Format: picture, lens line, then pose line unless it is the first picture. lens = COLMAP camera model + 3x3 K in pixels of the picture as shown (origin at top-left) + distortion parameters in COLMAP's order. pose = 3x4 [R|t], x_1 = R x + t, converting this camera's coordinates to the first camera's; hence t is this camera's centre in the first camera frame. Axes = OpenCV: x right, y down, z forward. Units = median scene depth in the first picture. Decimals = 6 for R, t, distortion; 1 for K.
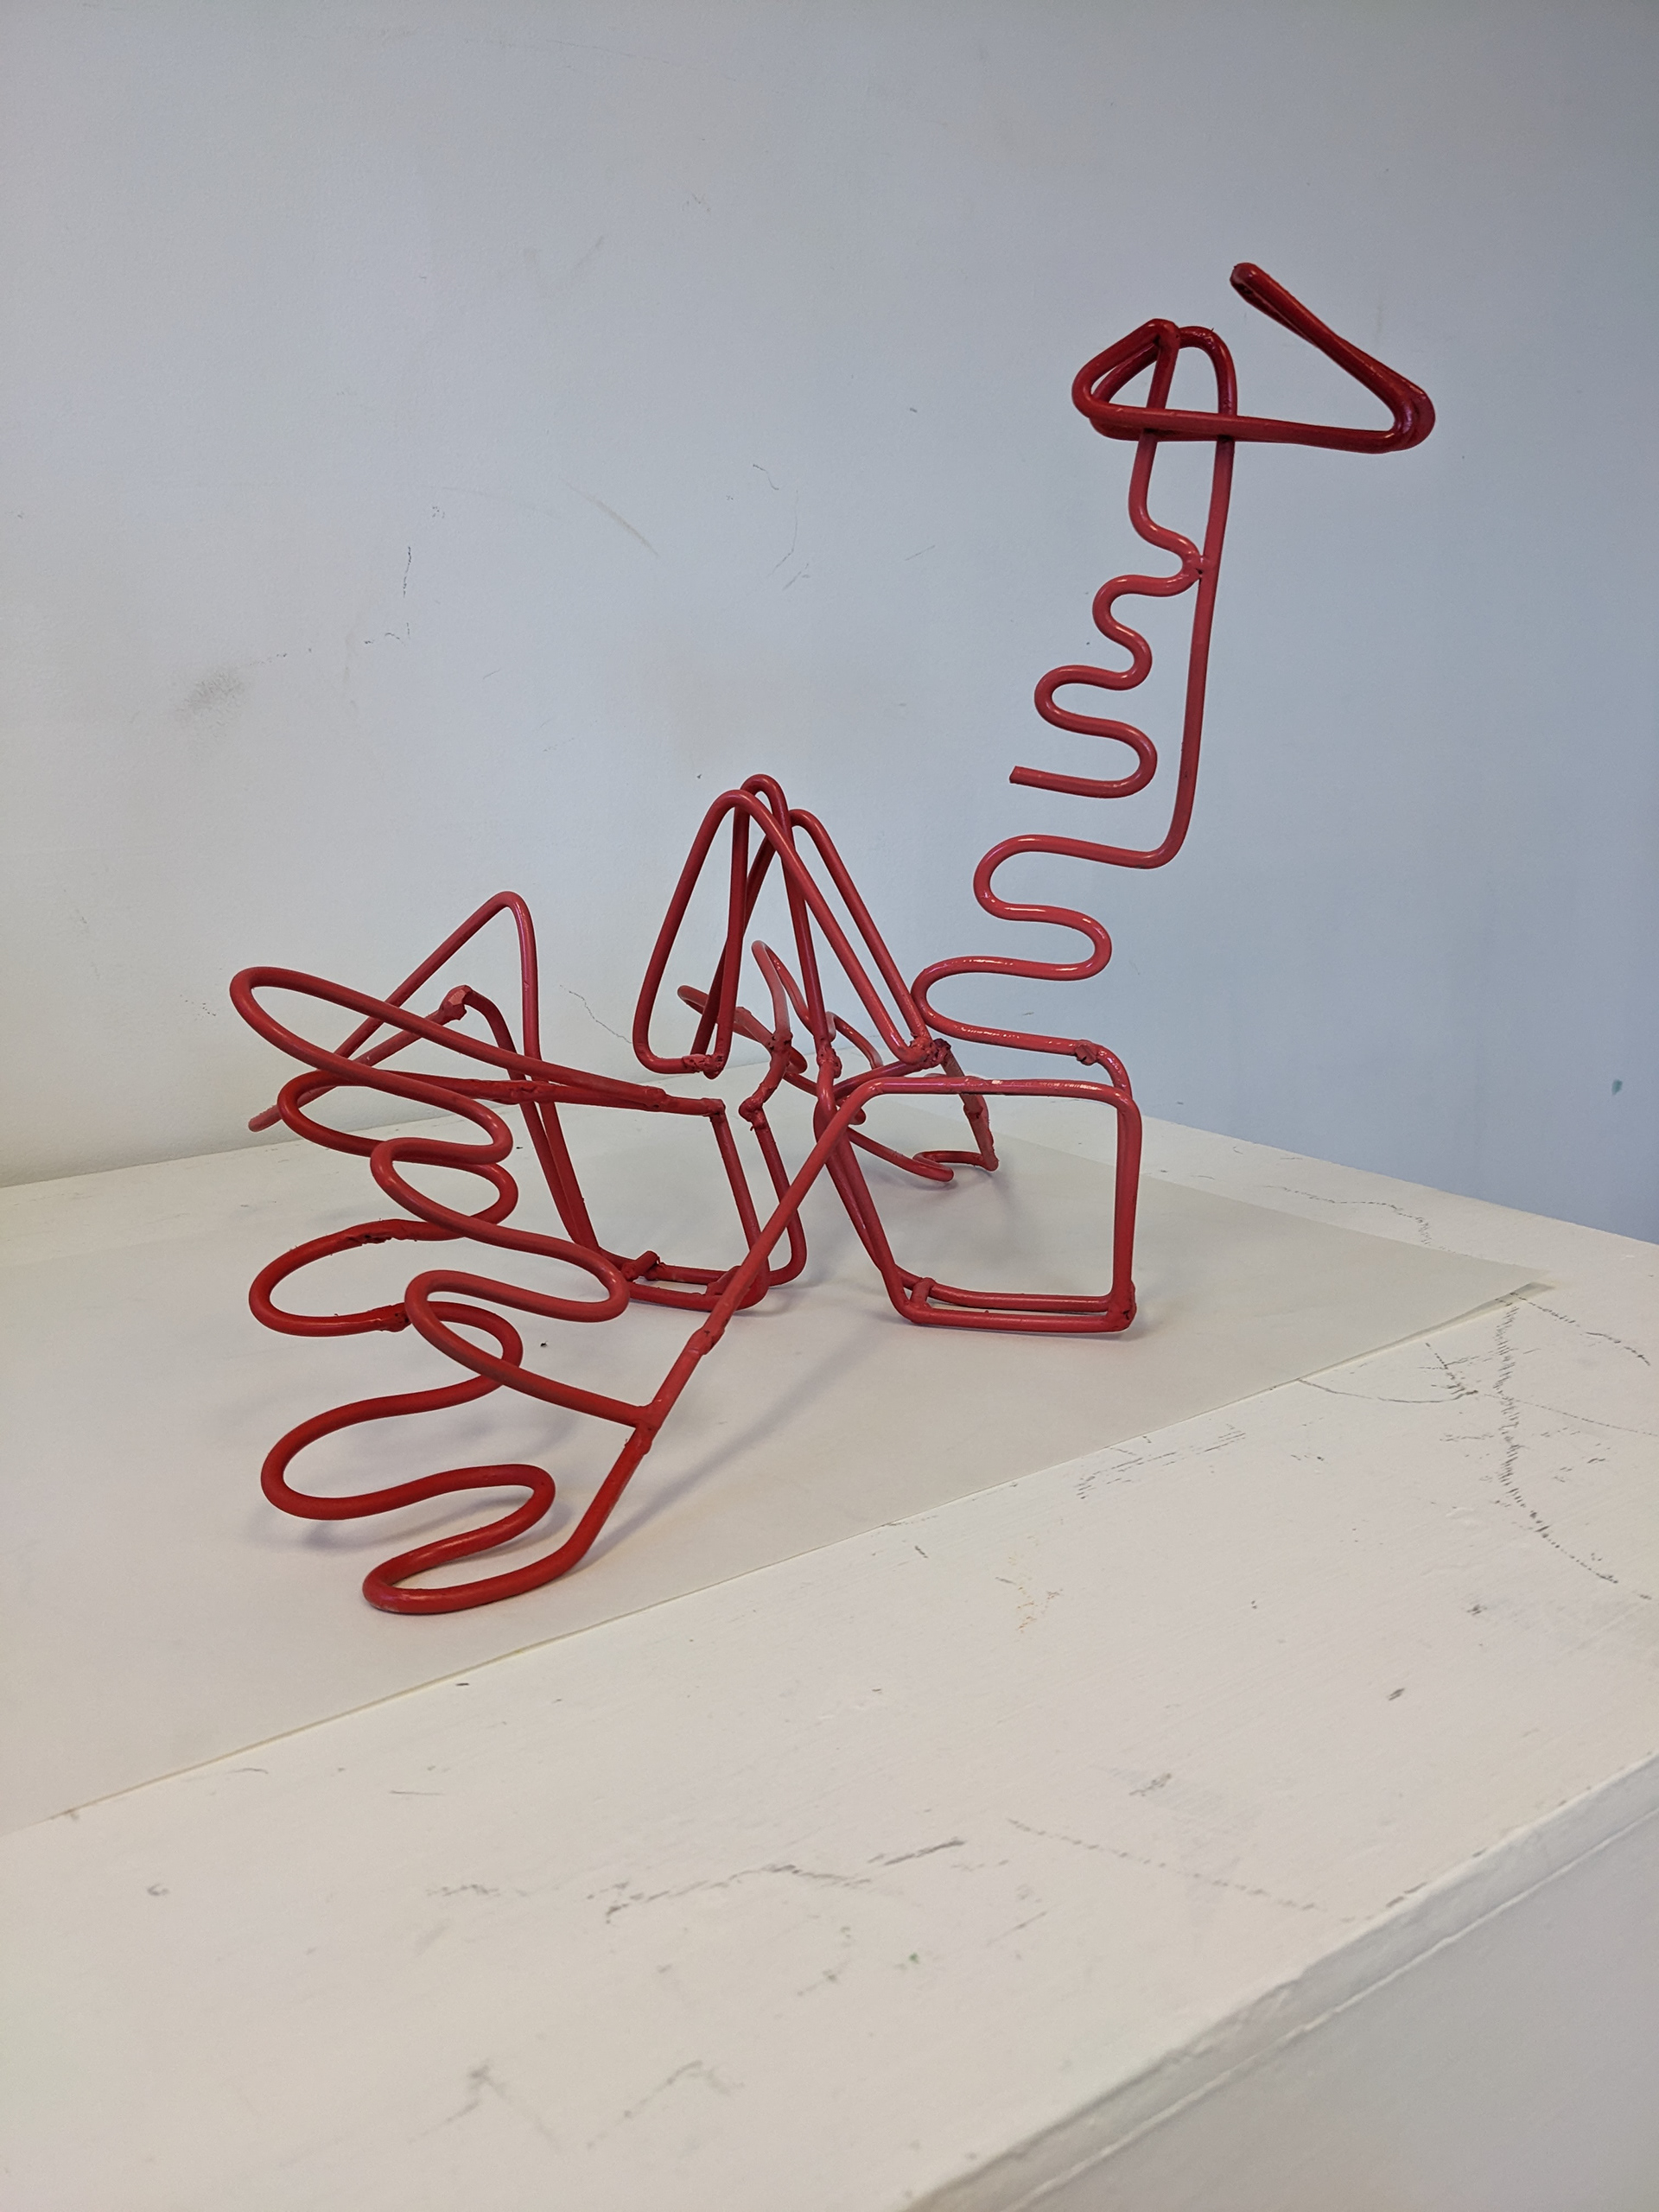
lens RADIAL K [[1716.4, 0, 829.5], [0, 1716.4, 1106.0], [0, 0, 1]] dist [0.005453, 0.003635]
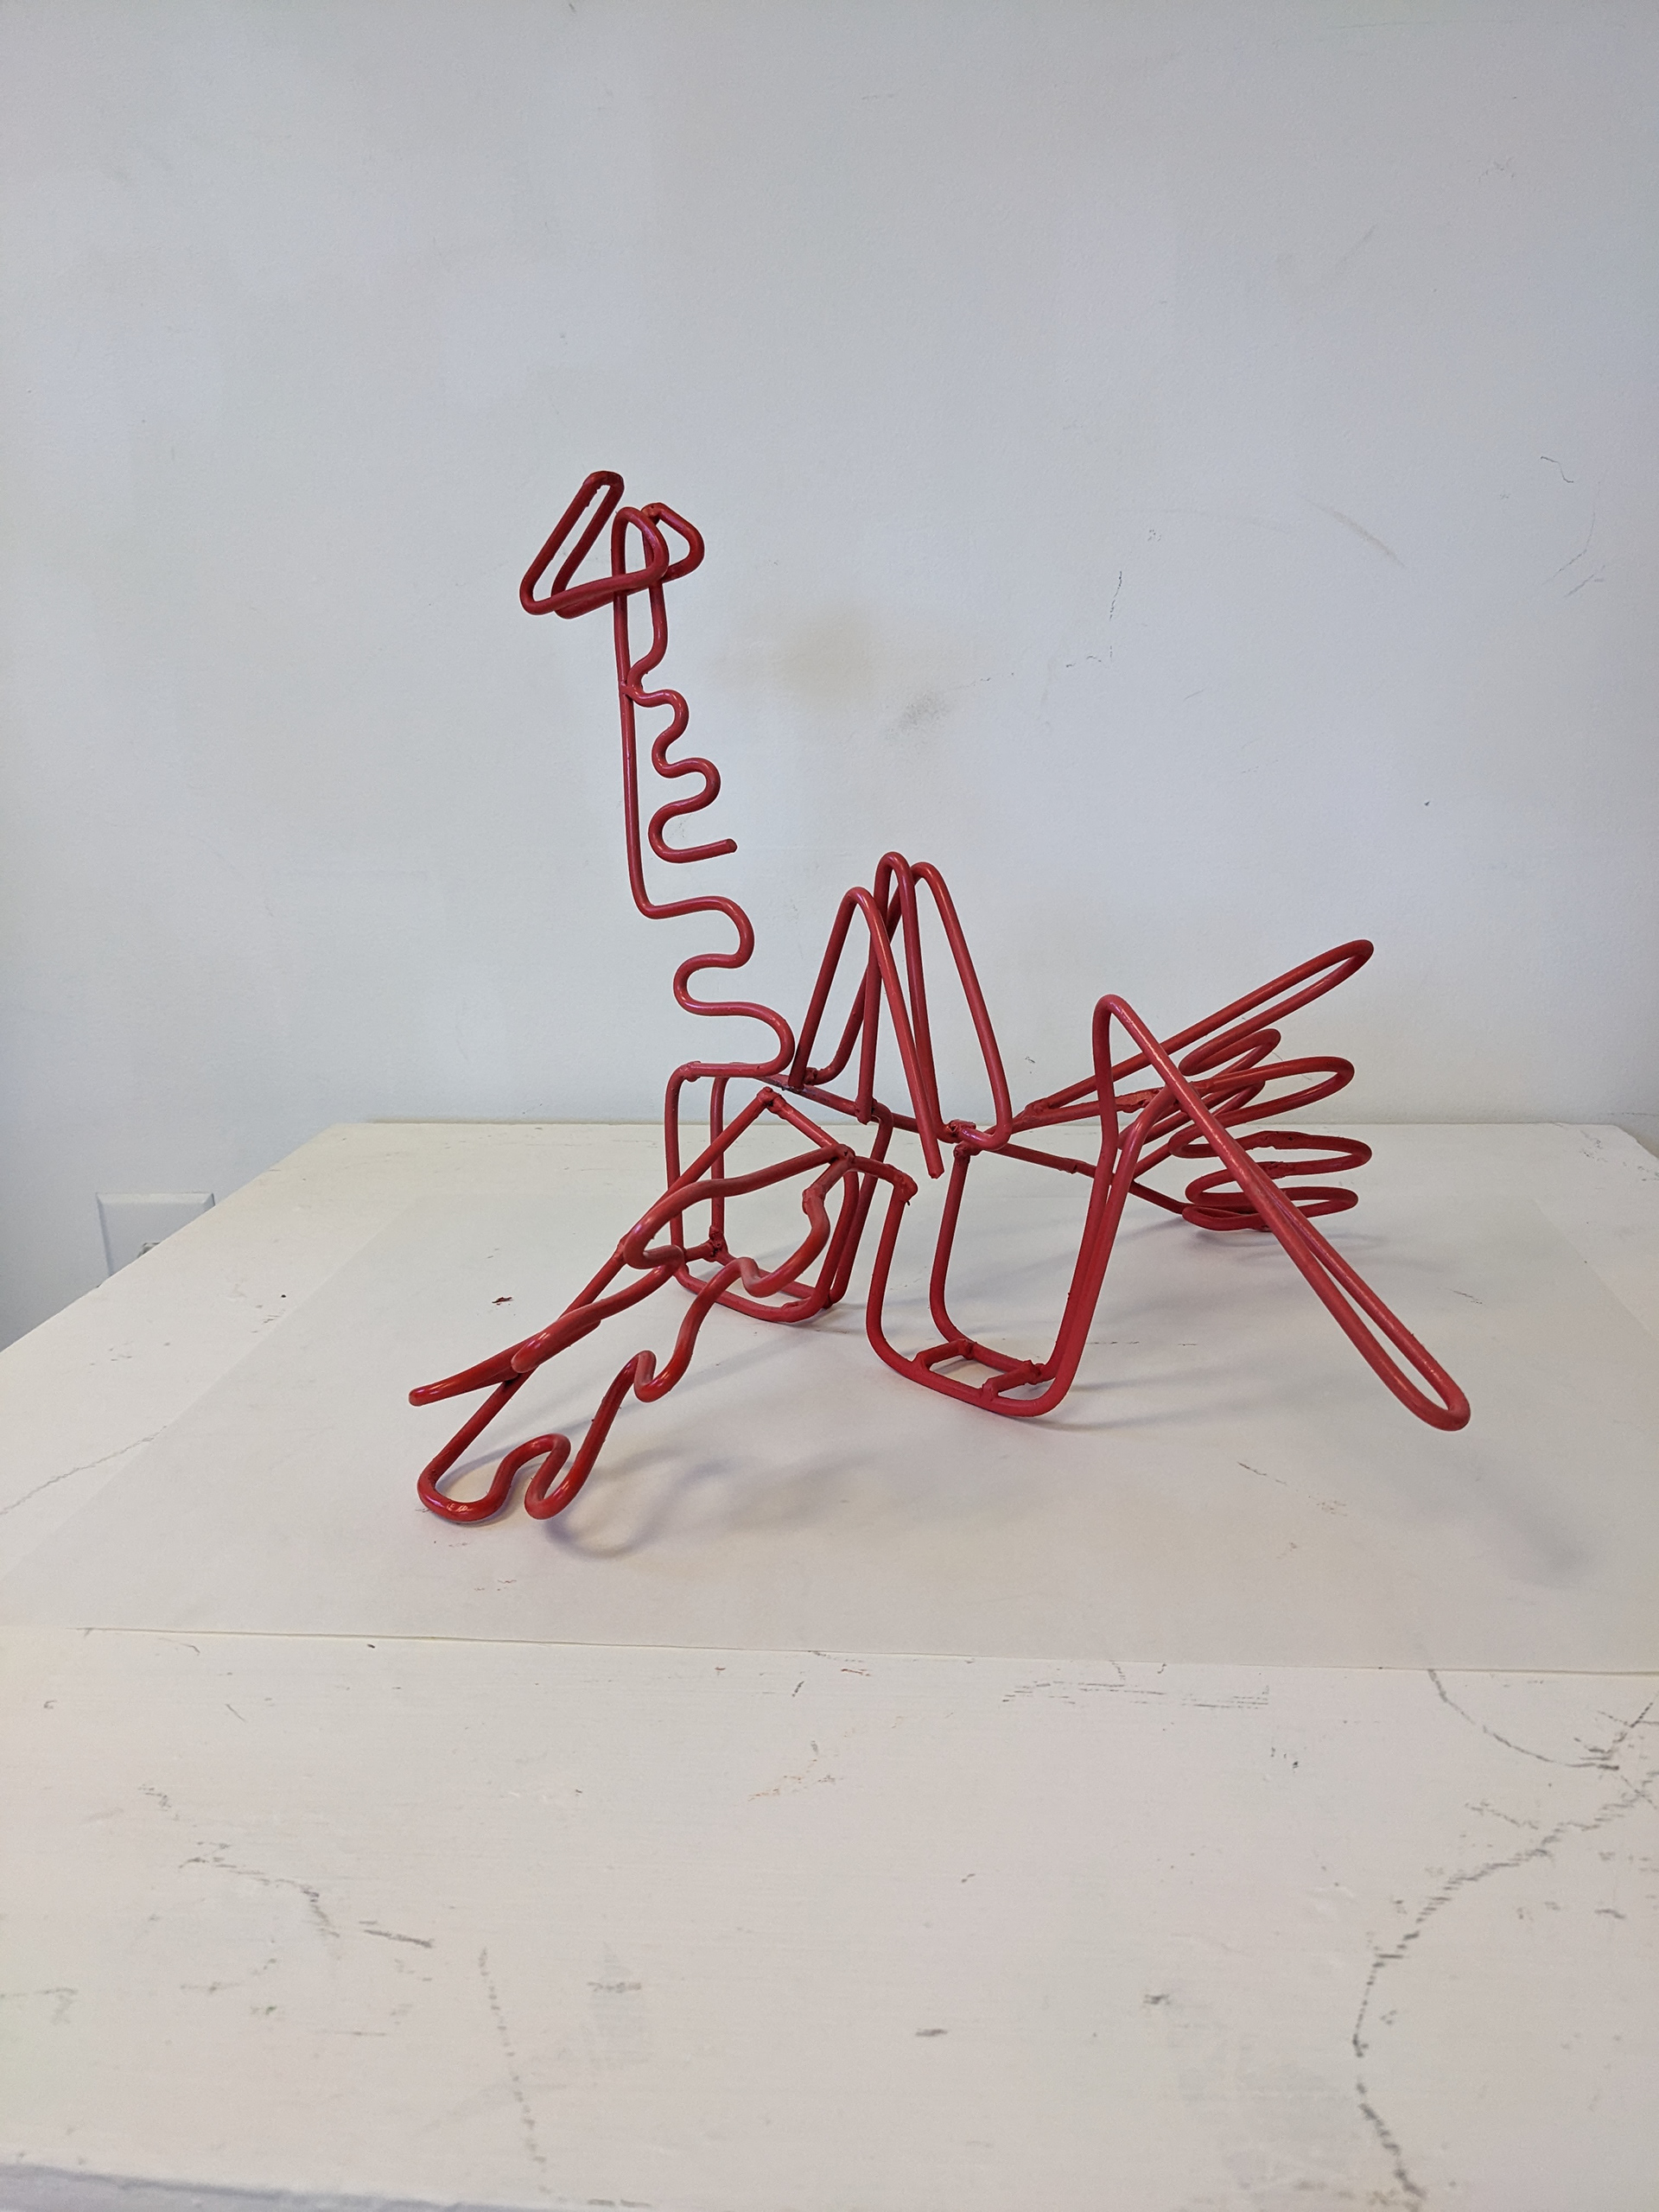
lens RADIAL K [[1721.1, 0, 829.5], [0, 1721.1, 1106.0], [0, 0, 1]] dist [-0.008857, -0.014712]
pose [[0.773182, 0.167120, -0.611769, 0.509063], [-0.142974, 0.985754, 0.088587, -0.137131], [0.617858, 0.018973, 0.786061, 0.175666]]
